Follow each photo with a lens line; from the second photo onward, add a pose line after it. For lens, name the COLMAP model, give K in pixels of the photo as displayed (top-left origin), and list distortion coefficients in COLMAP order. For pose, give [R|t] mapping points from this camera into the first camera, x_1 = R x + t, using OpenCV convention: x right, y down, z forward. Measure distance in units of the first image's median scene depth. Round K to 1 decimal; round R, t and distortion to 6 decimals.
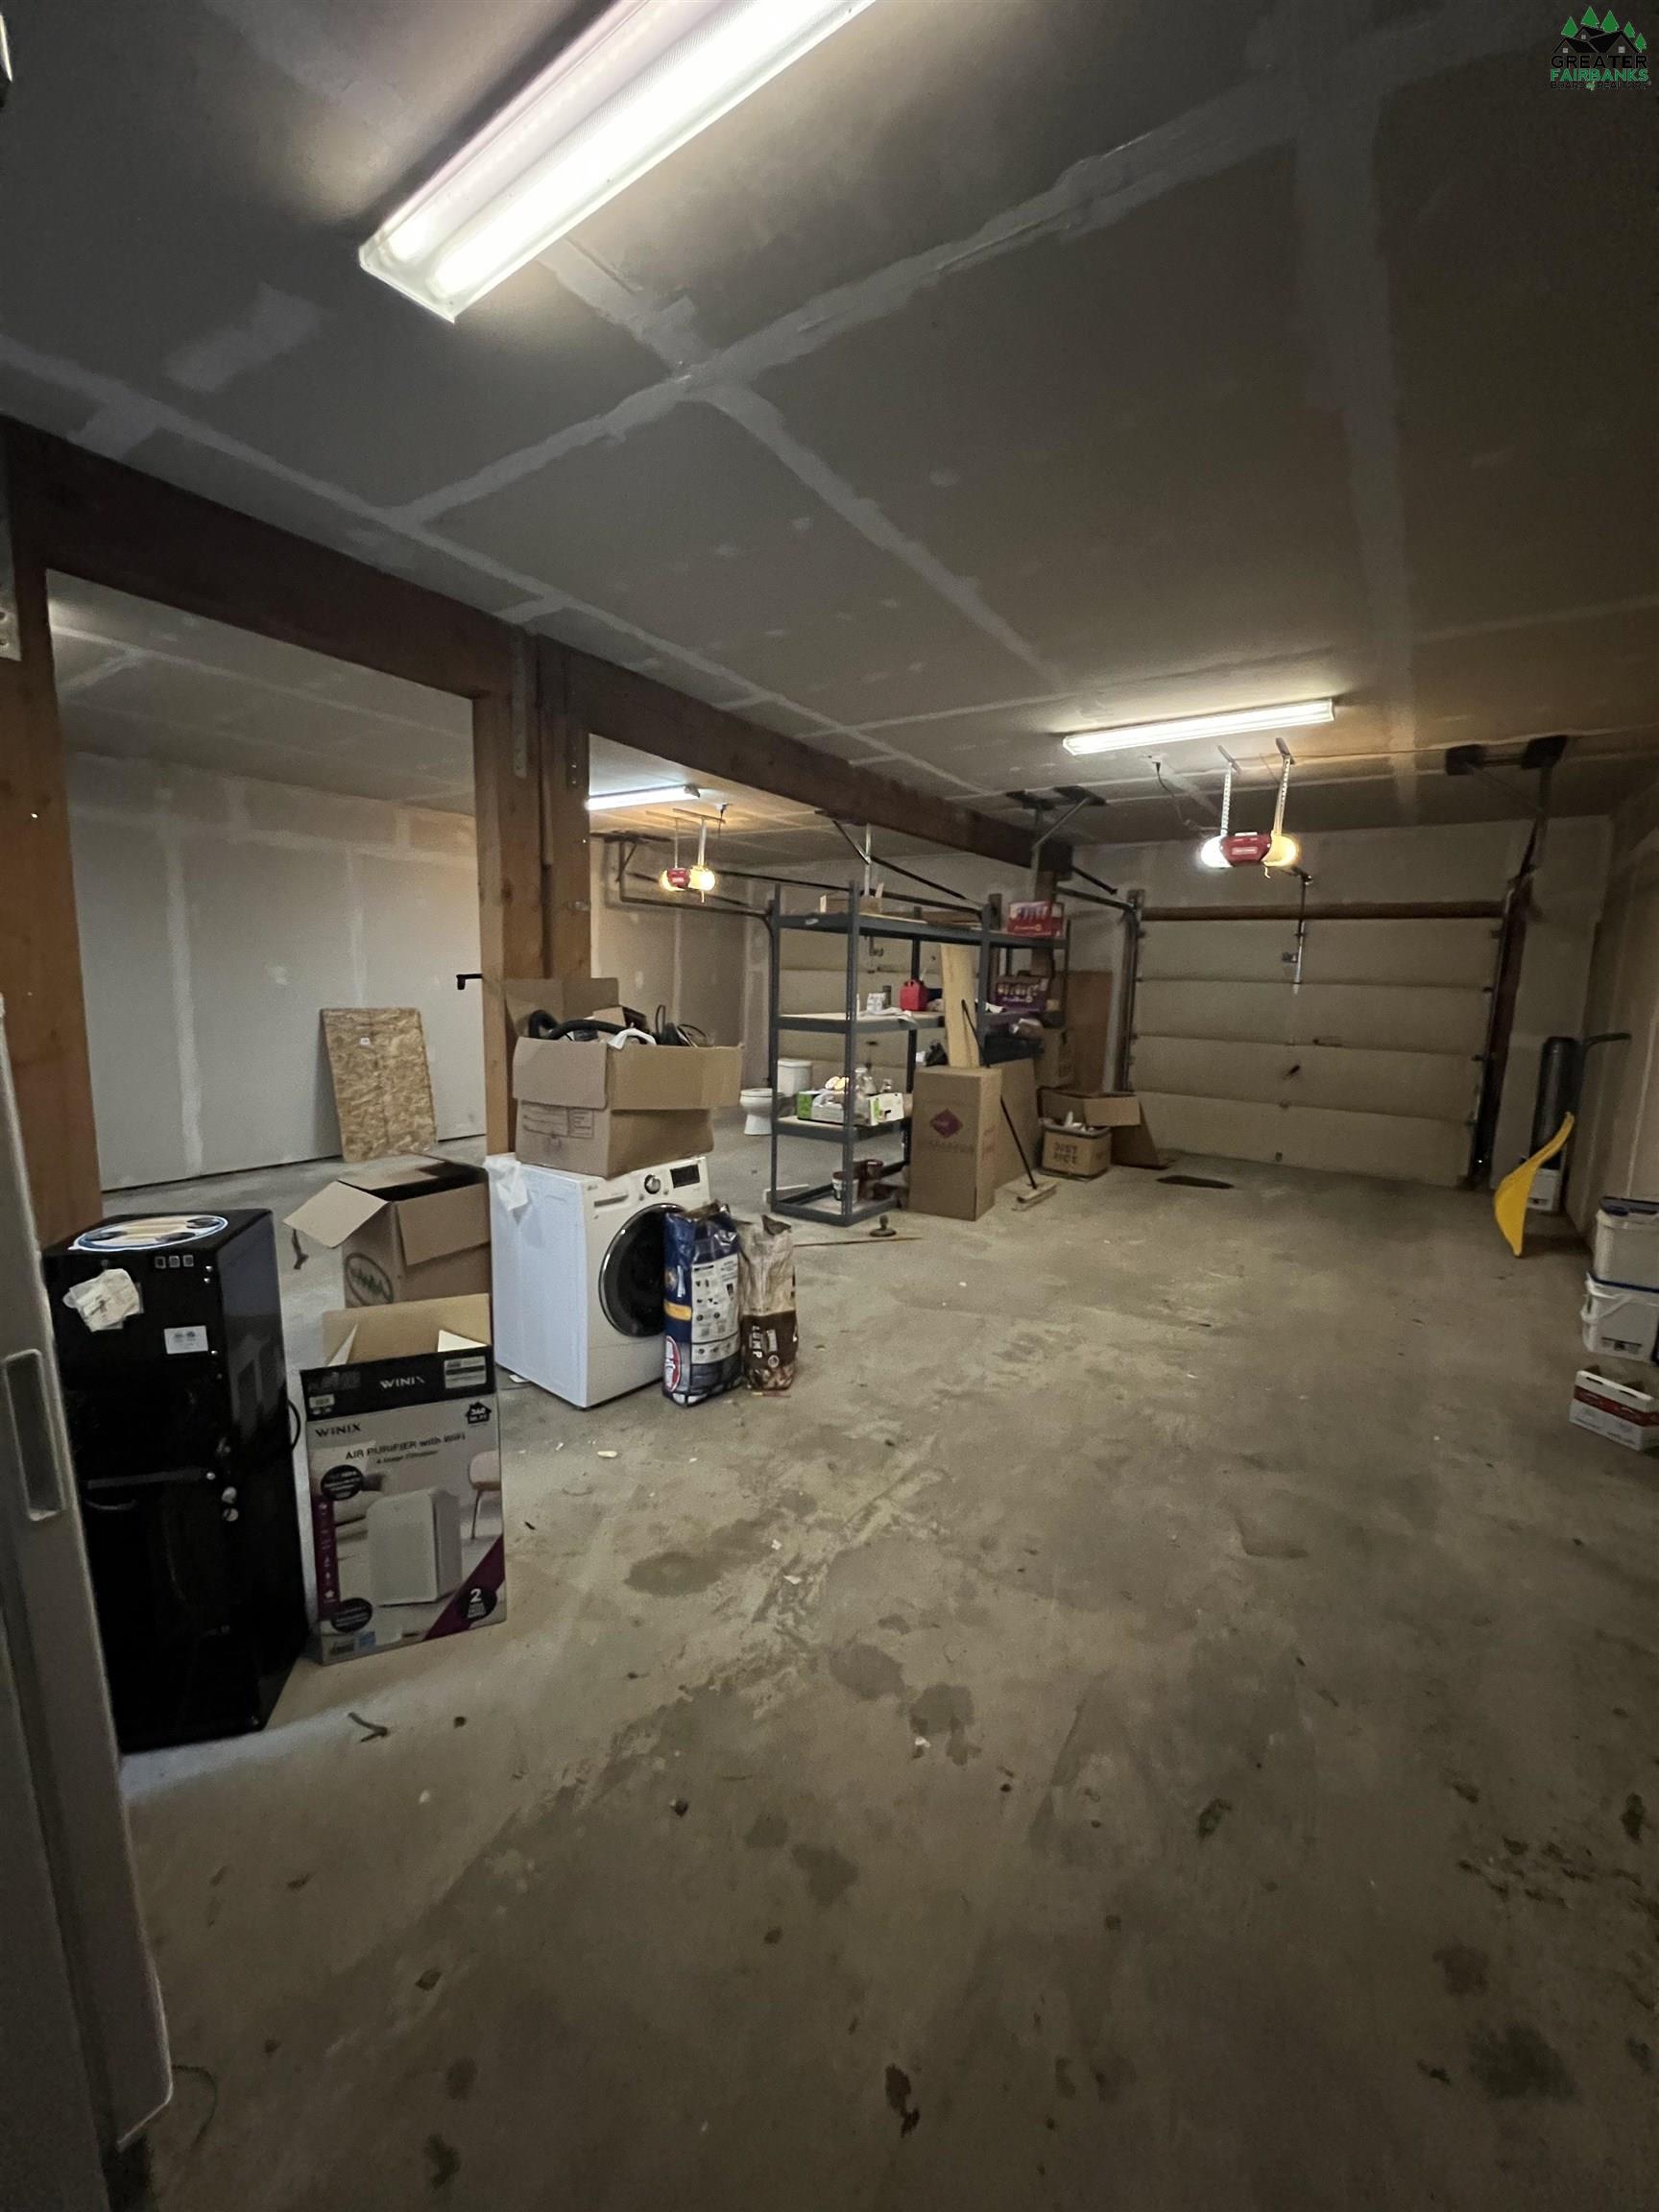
lens RADIAL K [[875.2, 0, 829.3], [0, 875.2, 1105.9], [0, 0, 1]] dist [-0.002364, -0.000586]
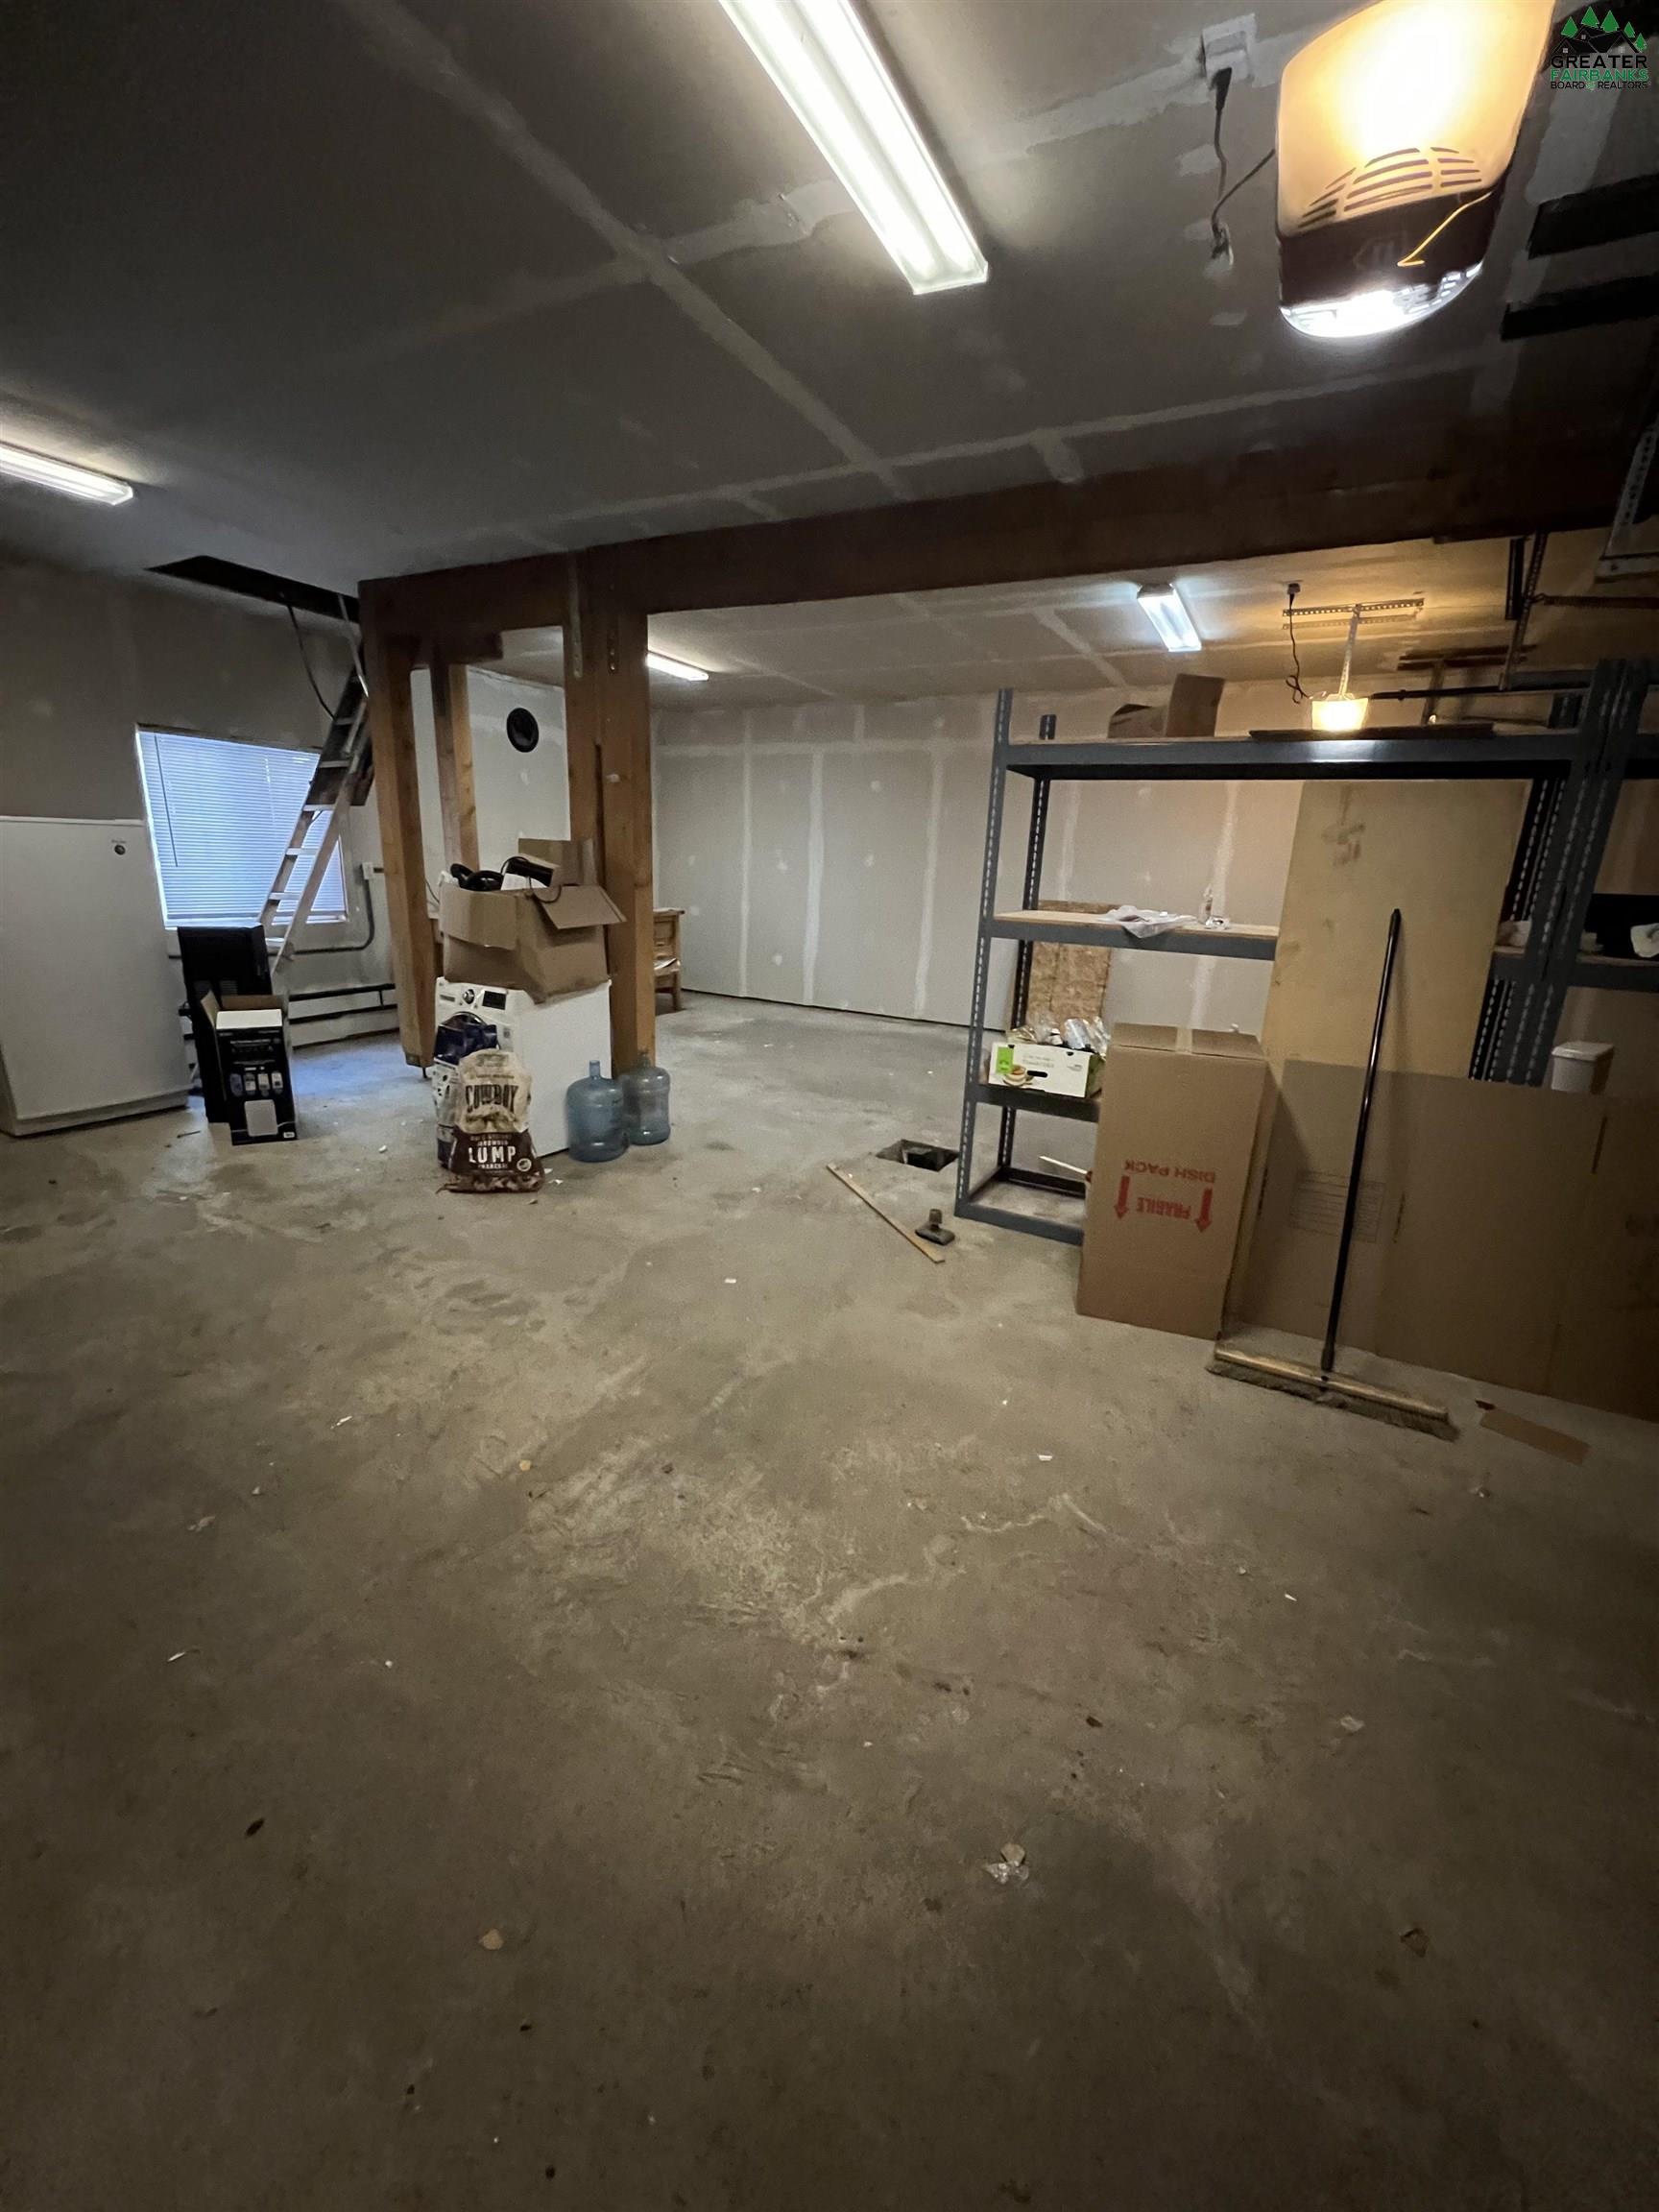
lens RADIAL K [[875.2, 0, 830.7], [0, 875.2, 1105.6], [0, 0, 1]] dist [-0.002364, -0.000586]
pose [[0.107394, 0.253819, -0.961271, 1.009705], [-0.184207, 0.955203, 0.231637, -0.136747], [0.977003, 0.152197, 0.149339, 1.200782]]
